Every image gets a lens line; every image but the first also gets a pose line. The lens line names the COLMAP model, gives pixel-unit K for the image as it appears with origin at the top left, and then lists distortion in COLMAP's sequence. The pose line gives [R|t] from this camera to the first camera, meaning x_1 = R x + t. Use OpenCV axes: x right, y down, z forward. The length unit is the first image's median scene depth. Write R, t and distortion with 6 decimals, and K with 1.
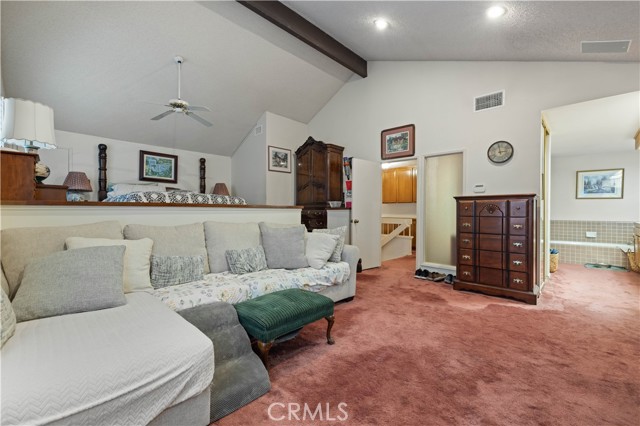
lens RADIAL K [[269.3, 0, 316.6], [0, 269.3, 211.9], [0, 0, 1]] dist [0.000940, -0.000147]
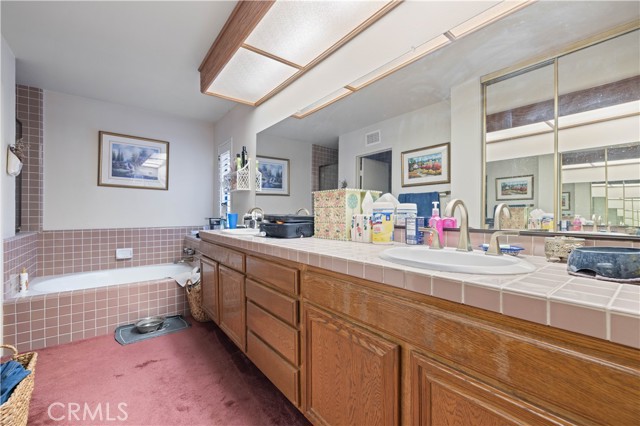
lens RADIAL K [[269.3, 0, 317.4], [0, 269.3, 211.6], [0, 0, 1]] dist [0.000940, -0.000147]
pose [[0.130699, 0.001016, 0.991422, 0.539759], [0.003218, 0.999994, -0.001449, 0.002351], [-0.991417, 0.003380, 0.130694, 0.551532]]
